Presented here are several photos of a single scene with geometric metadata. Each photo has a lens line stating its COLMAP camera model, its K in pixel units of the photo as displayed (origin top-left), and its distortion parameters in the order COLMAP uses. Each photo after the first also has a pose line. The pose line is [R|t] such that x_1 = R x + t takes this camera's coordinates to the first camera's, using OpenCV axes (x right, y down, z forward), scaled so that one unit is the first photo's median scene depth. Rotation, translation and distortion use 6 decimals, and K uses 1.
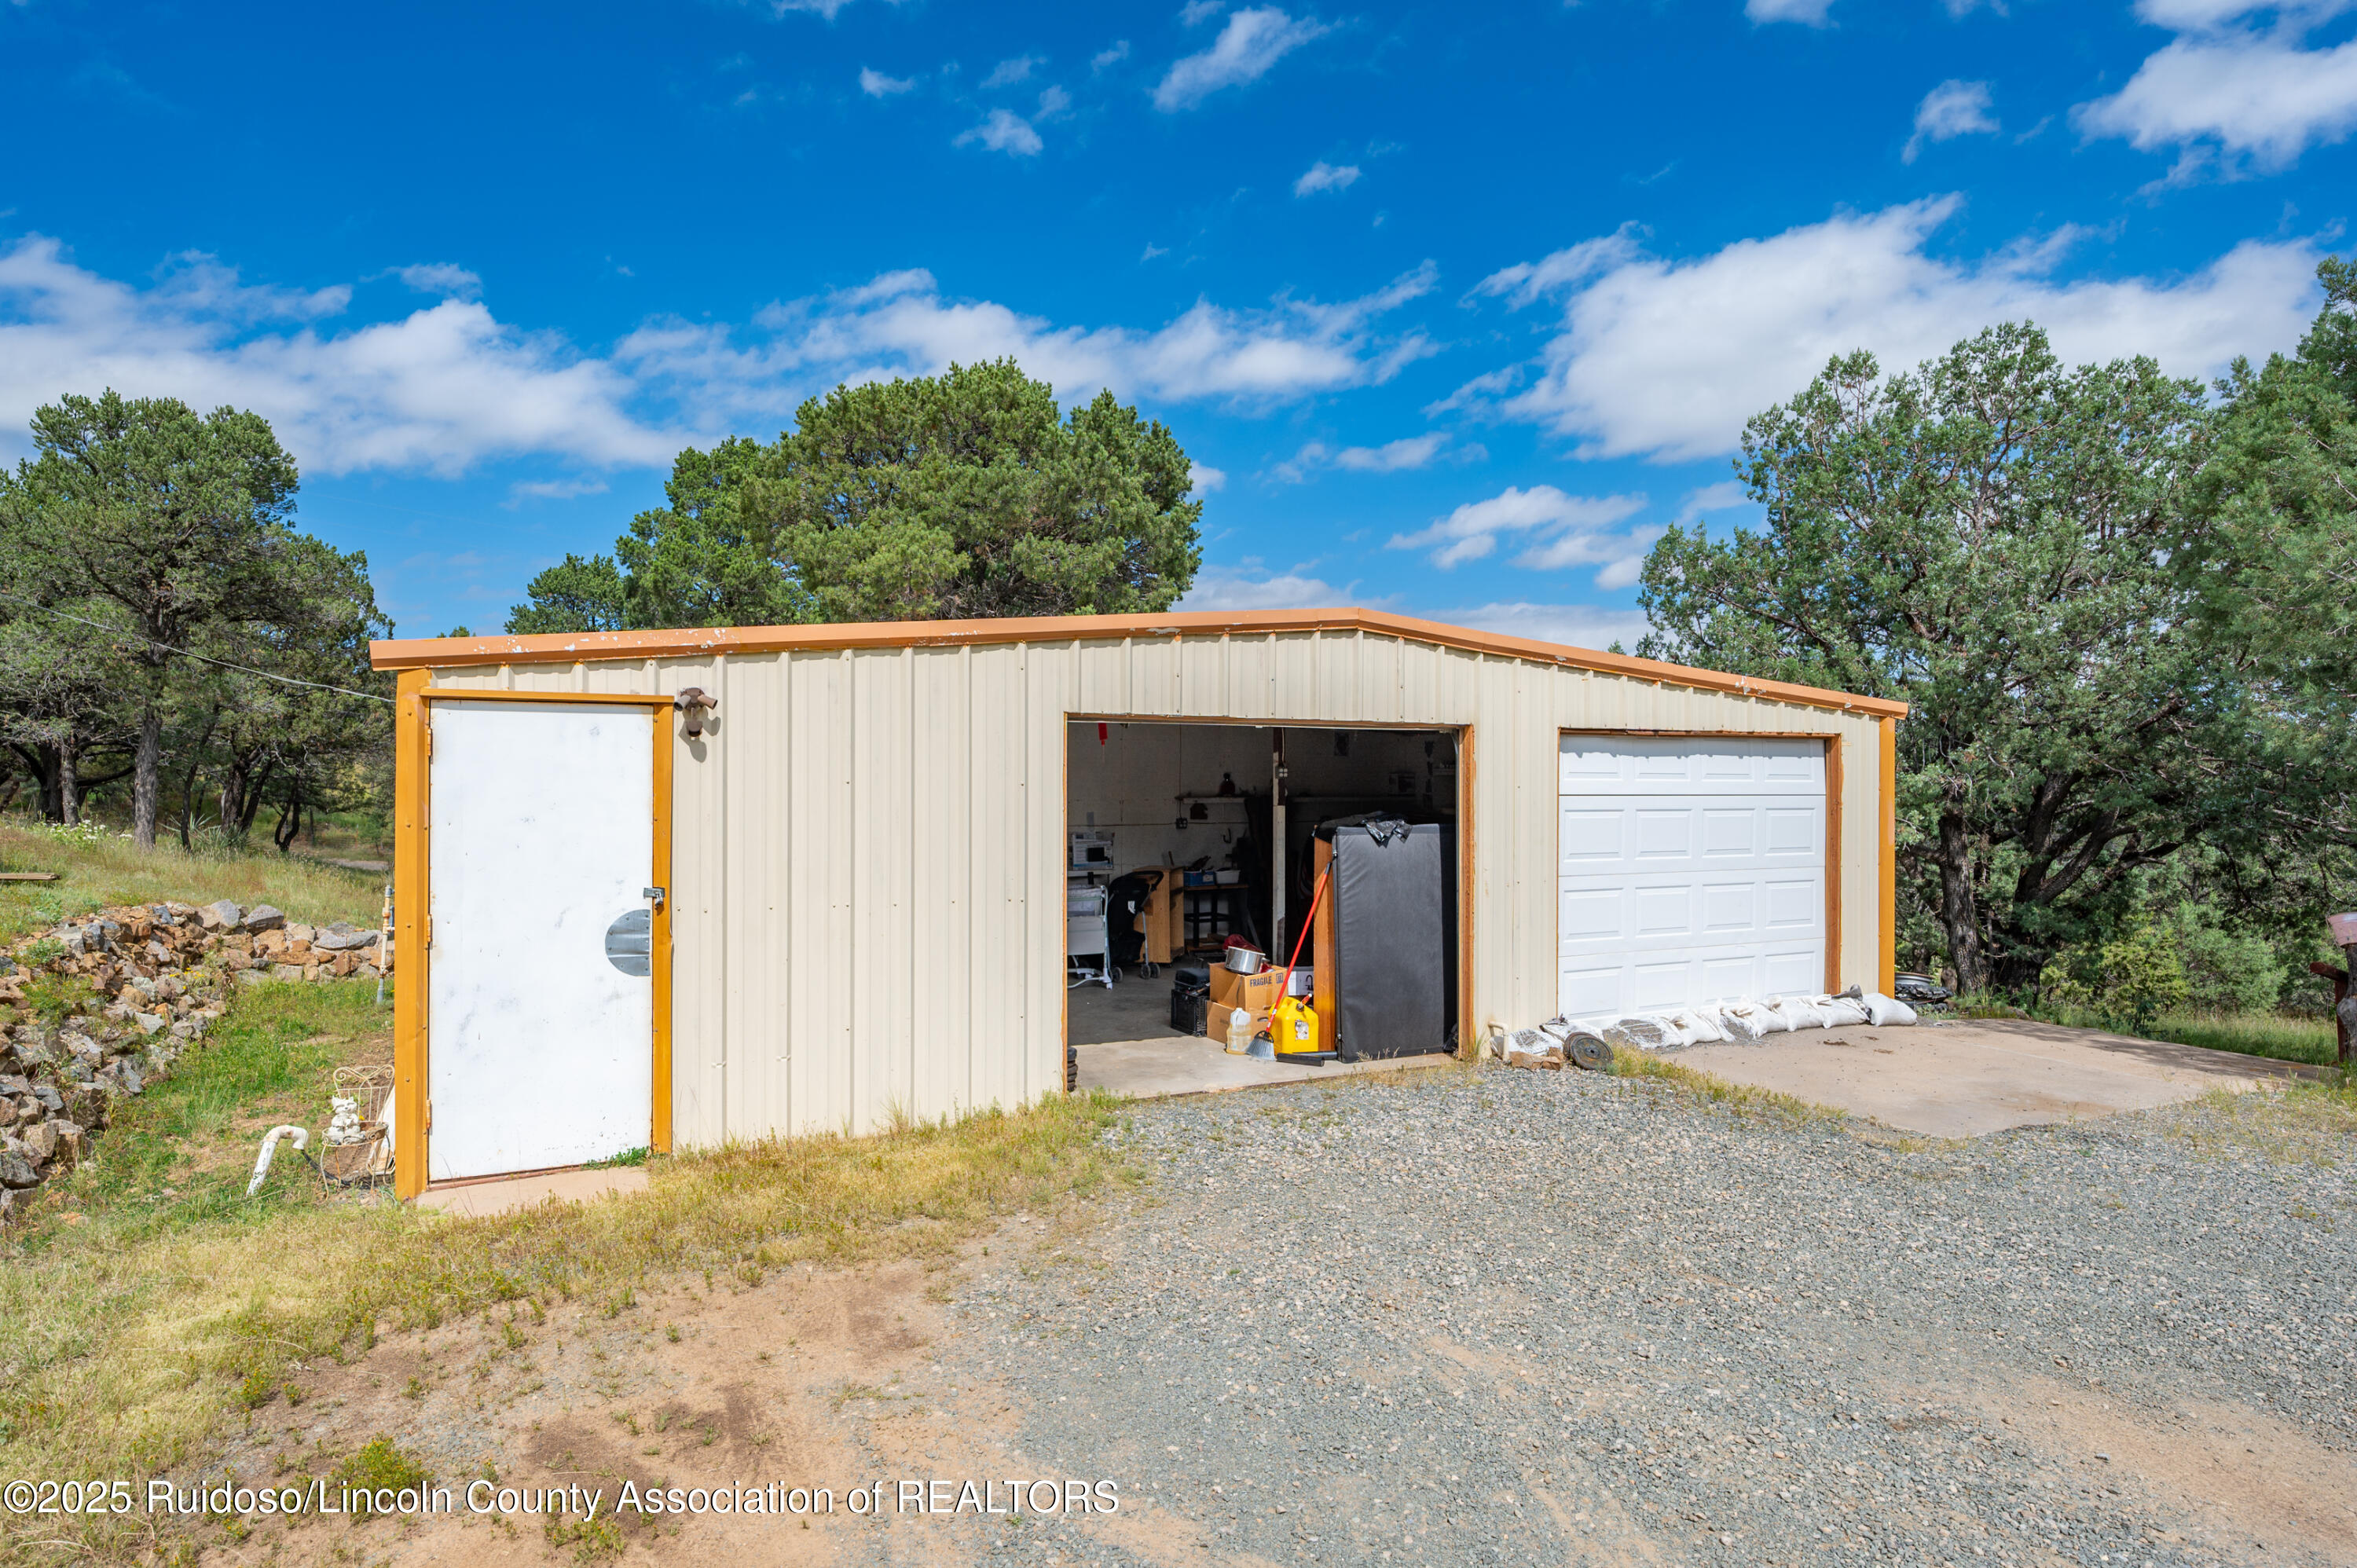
lens RADIAL K [[1283.3, 0, 1170.4], [0, 1283.3, 787.4], [0, 0, 1]] dist [0.002396, 0.000225]
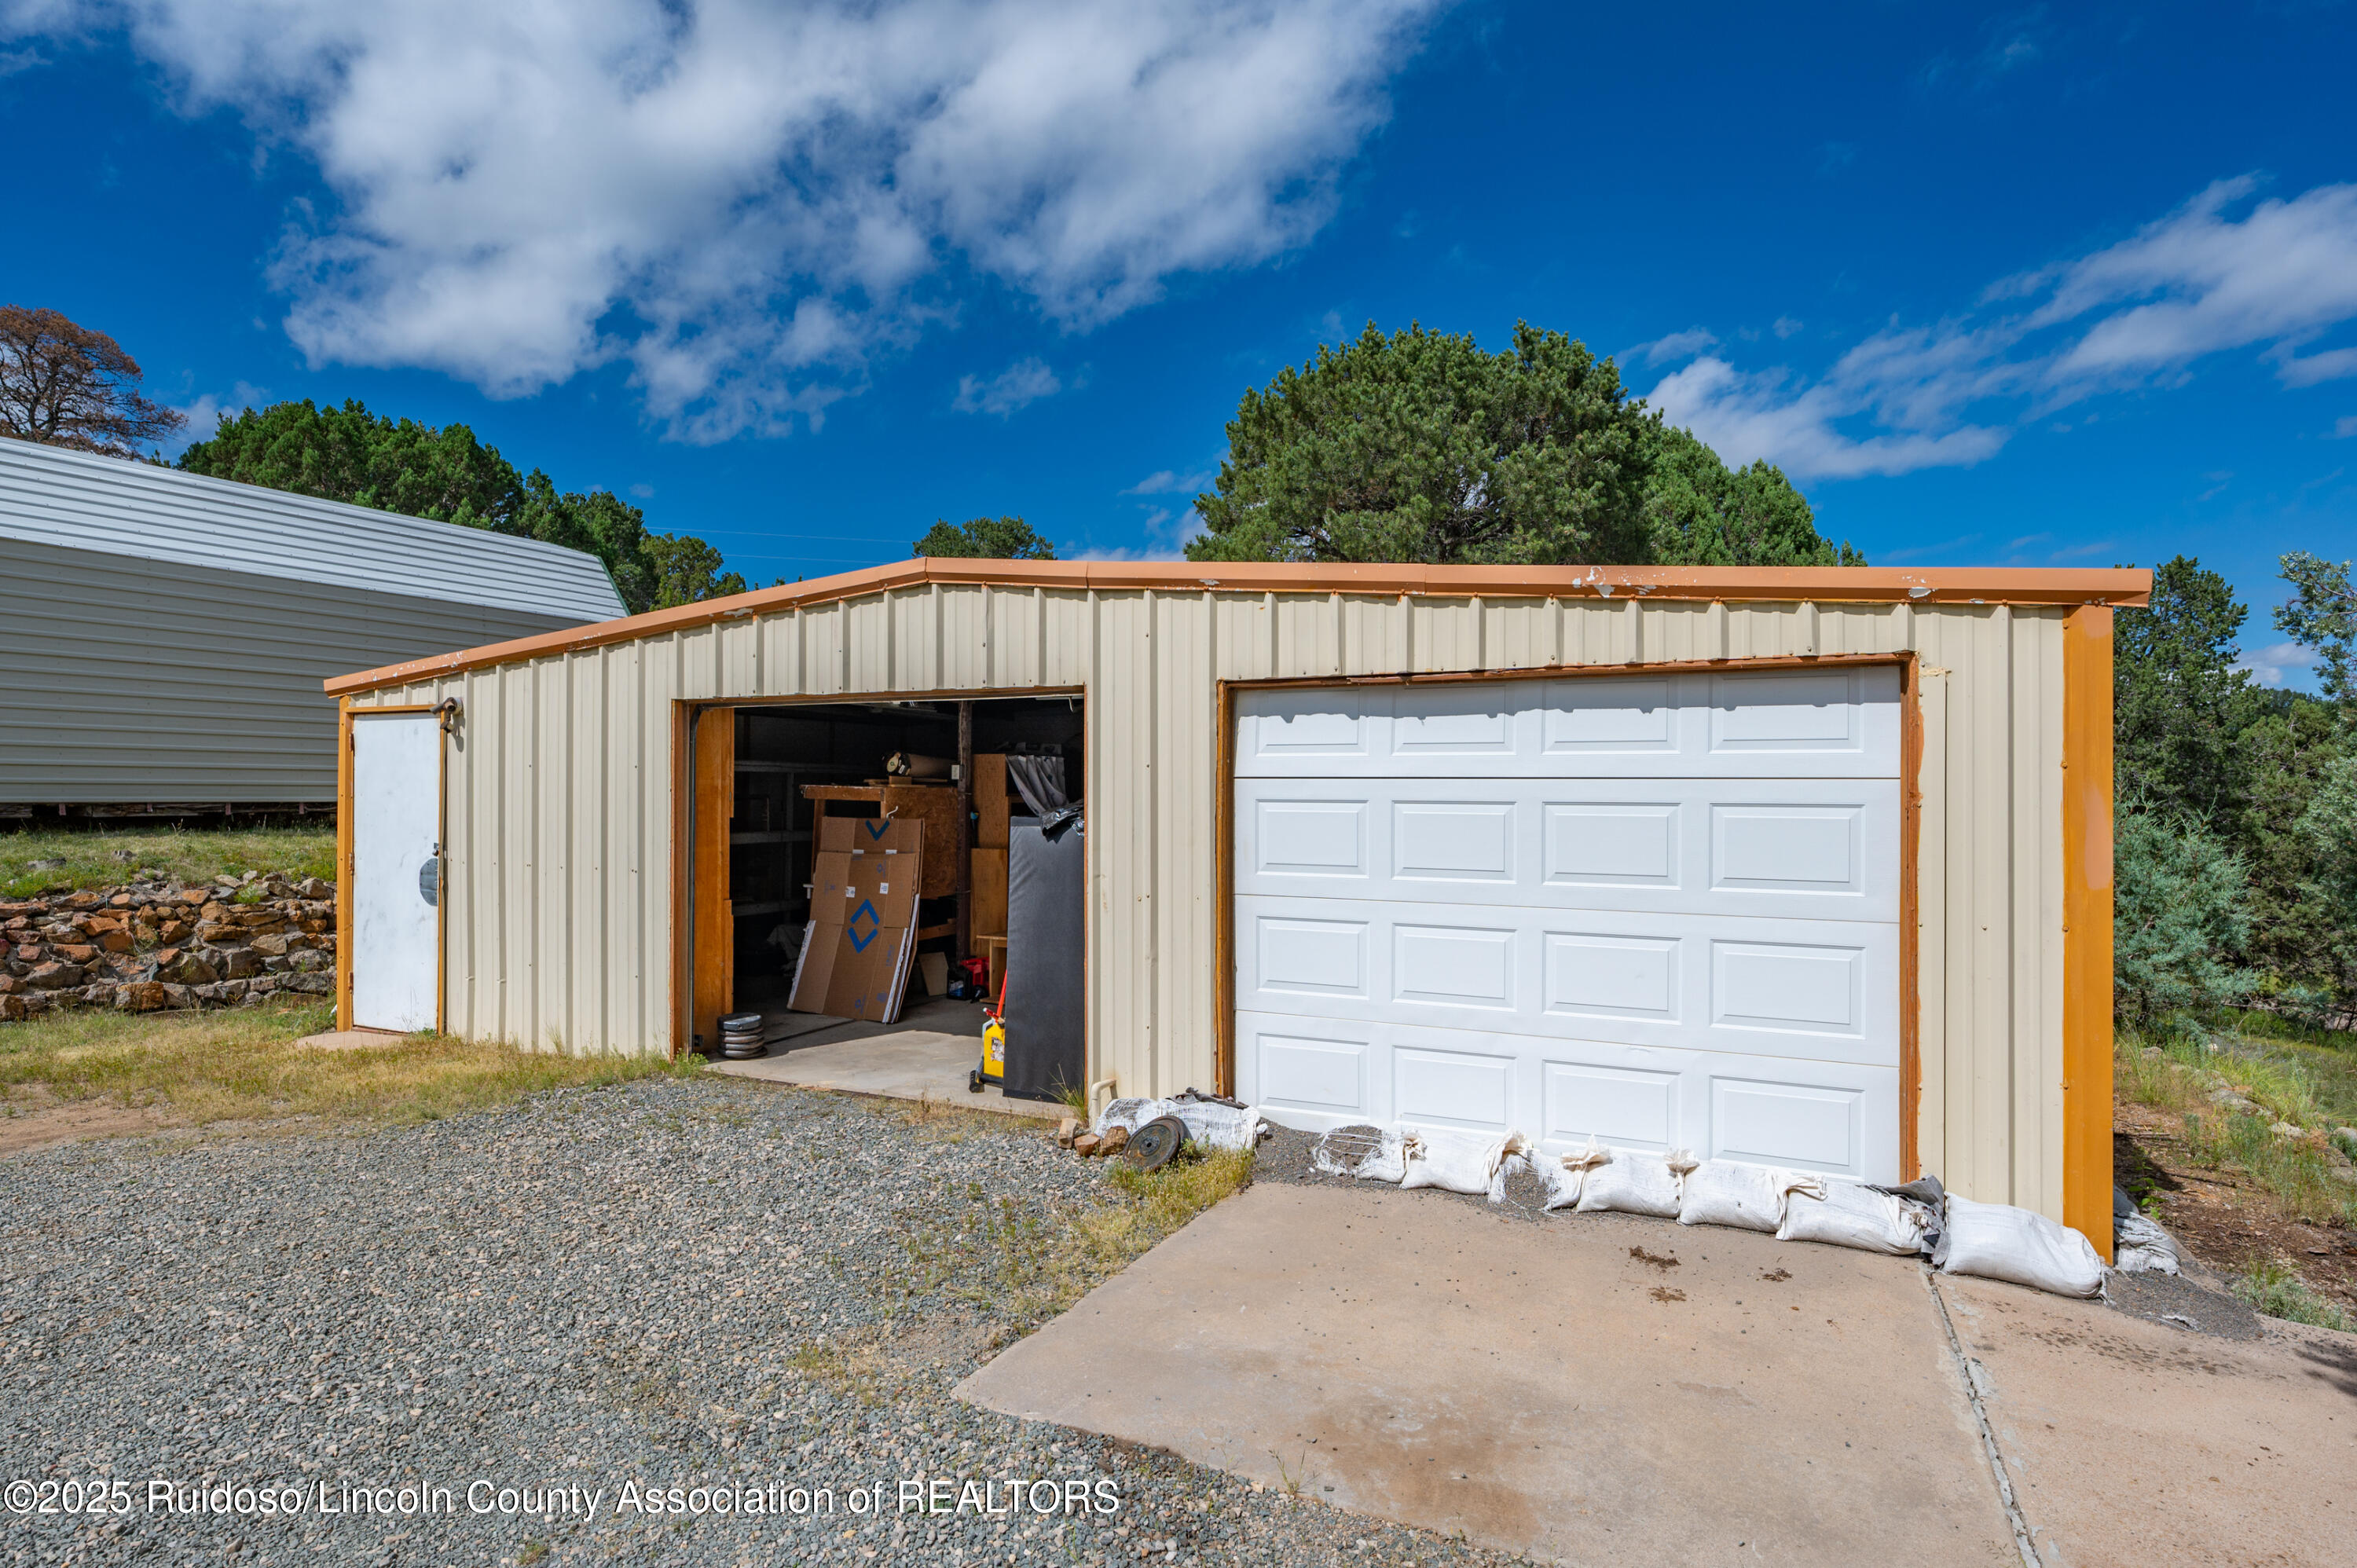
lens RADIAL K [[1225.4, 0, 1170.8], [0, 1225.4, 783.6], [0, 0, 1]] dist [-0.000216, -0.000311]
pose [[0.630023, -0.001014, -0.776576, 0.776429], [-0.002484, 0.999991, -0.003321, 0.011195], [0.776572, 0.004022, 0.630015, 0.539184]]
